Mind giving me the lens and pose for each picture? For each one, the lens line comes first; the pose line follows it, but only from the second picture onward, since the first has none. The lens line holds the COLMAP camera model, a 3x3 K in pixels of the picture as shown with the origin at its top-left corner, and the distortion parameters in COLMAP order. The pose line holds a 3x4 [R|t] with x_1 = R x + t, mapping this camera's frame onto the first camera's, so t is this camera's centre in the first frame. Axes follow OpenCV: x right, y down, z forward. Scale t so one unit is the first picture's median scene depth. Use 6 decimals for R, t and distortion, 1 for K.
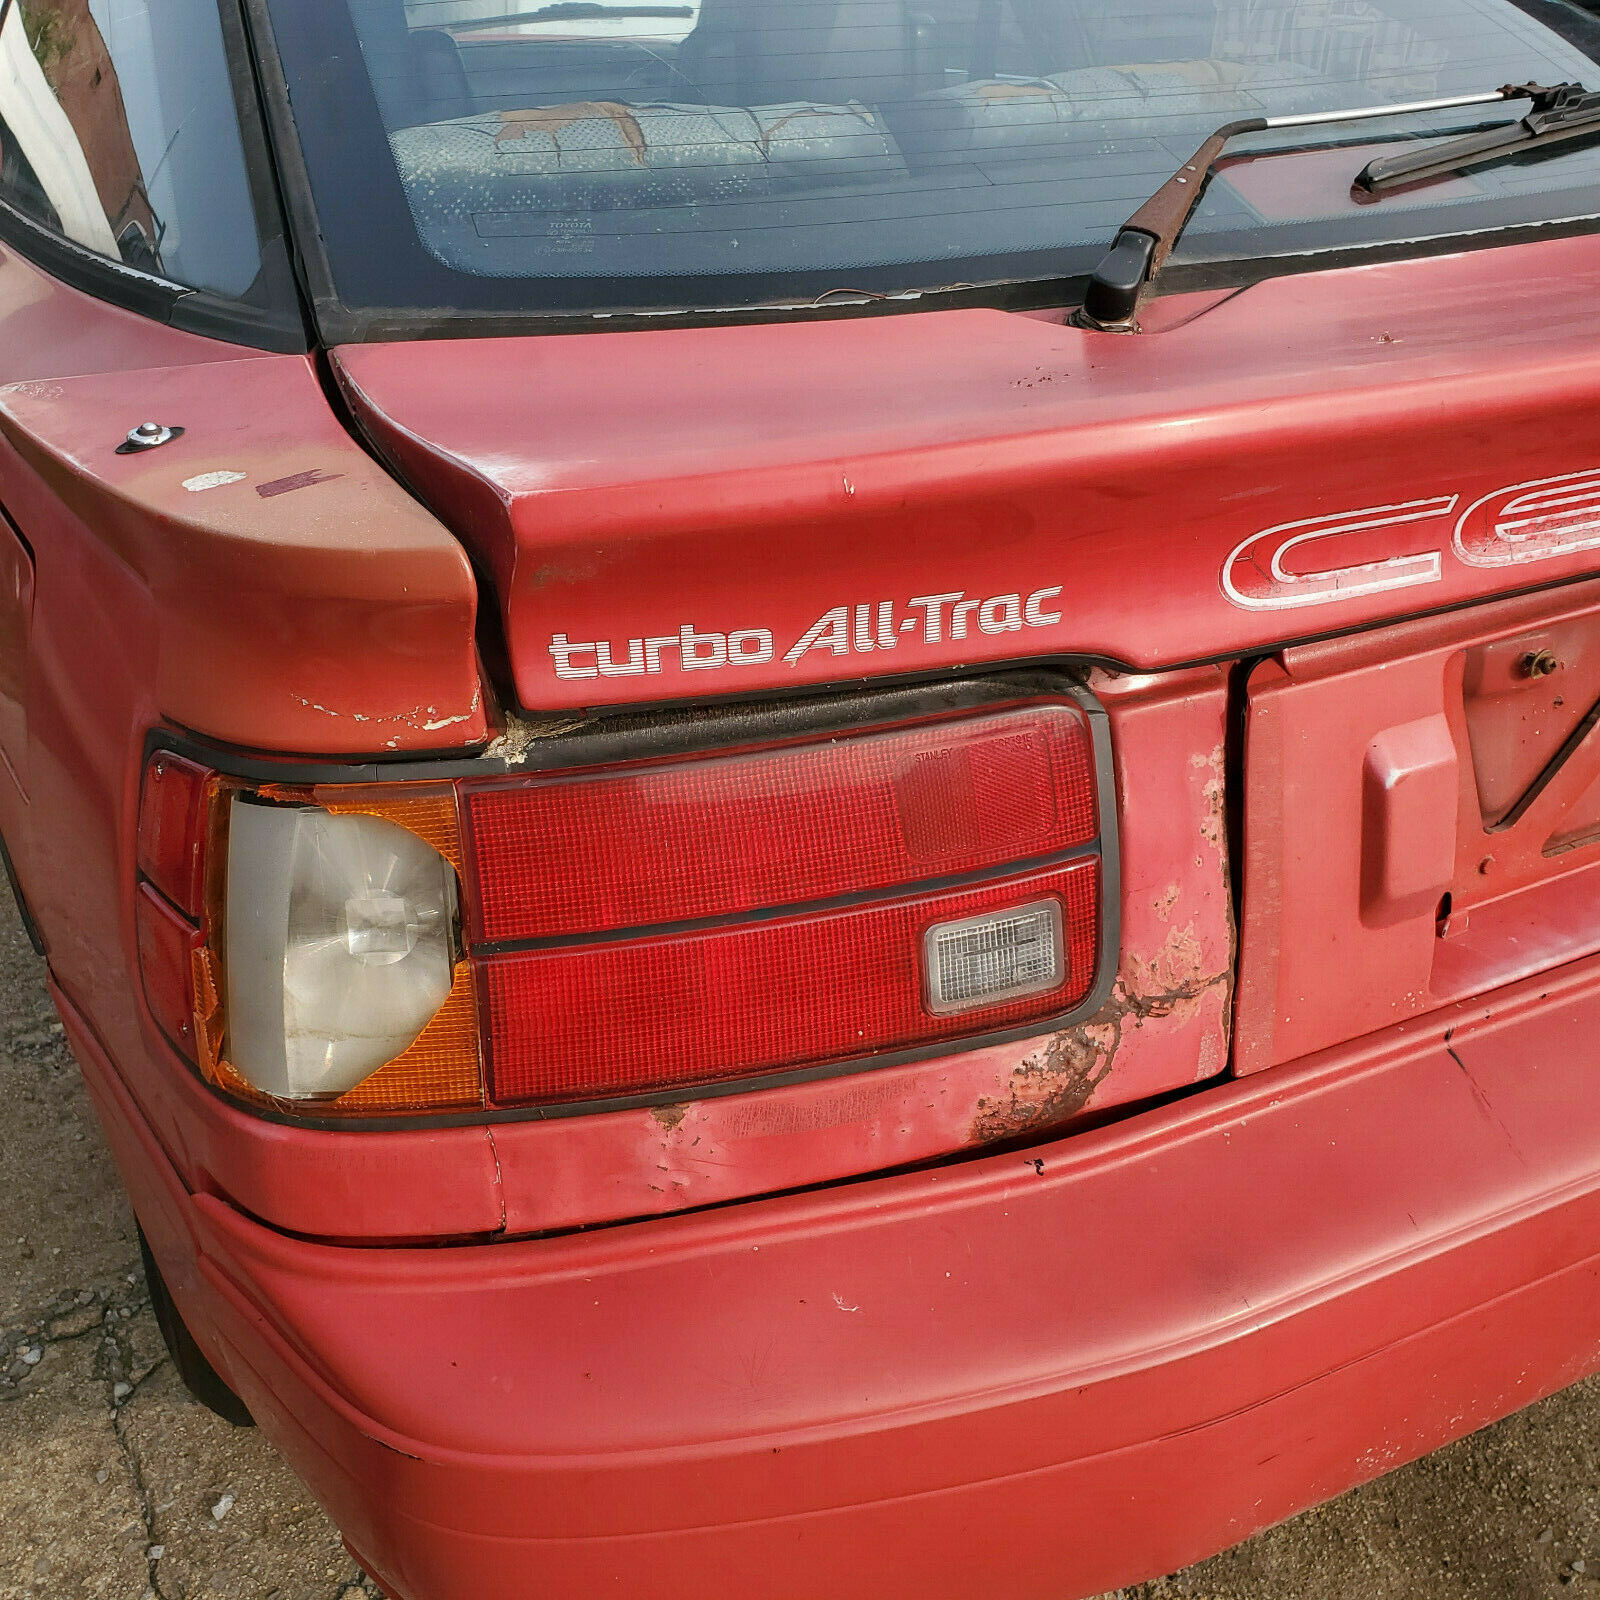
lens RADIAL K [[1746.7, 0, 769.5], [0, 1746.7, 795.6], [0, 0, 1]] dist [0.069222, -0.156900]
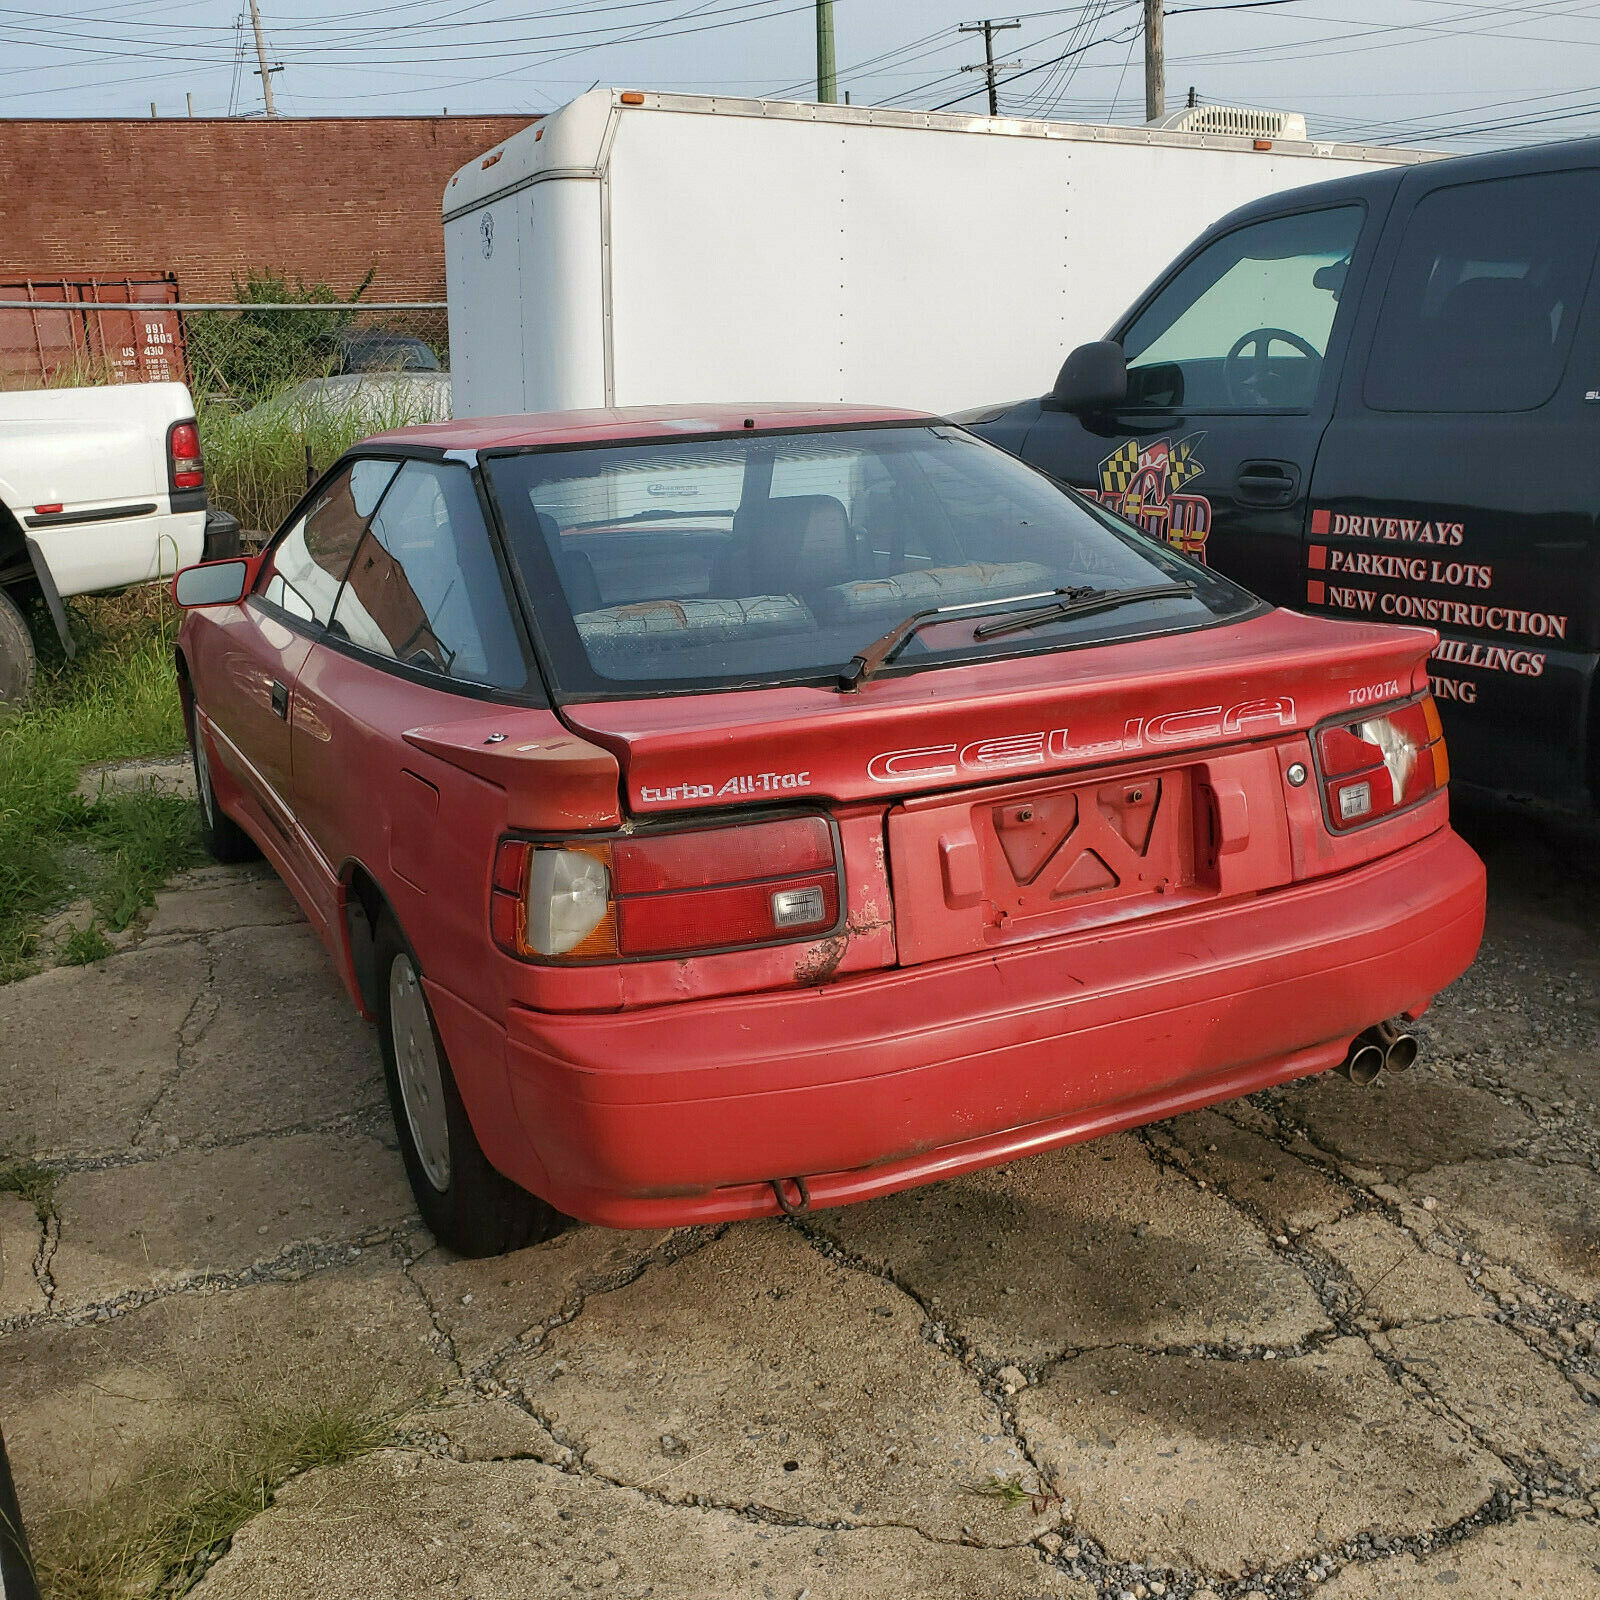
lens RADIAL K [[1746.7, 0, 769.5], [0, 1746.7, 795.6], [0, 0, 1]] dist [0.069222, -0.156900]
pose [[0.998746, -0.021580, -0.045168, 0.206468], [0.011126, 0.975433, -0.220016, 0.517150], [0.048806, 0.219237, 0.974450, -1.715819]]
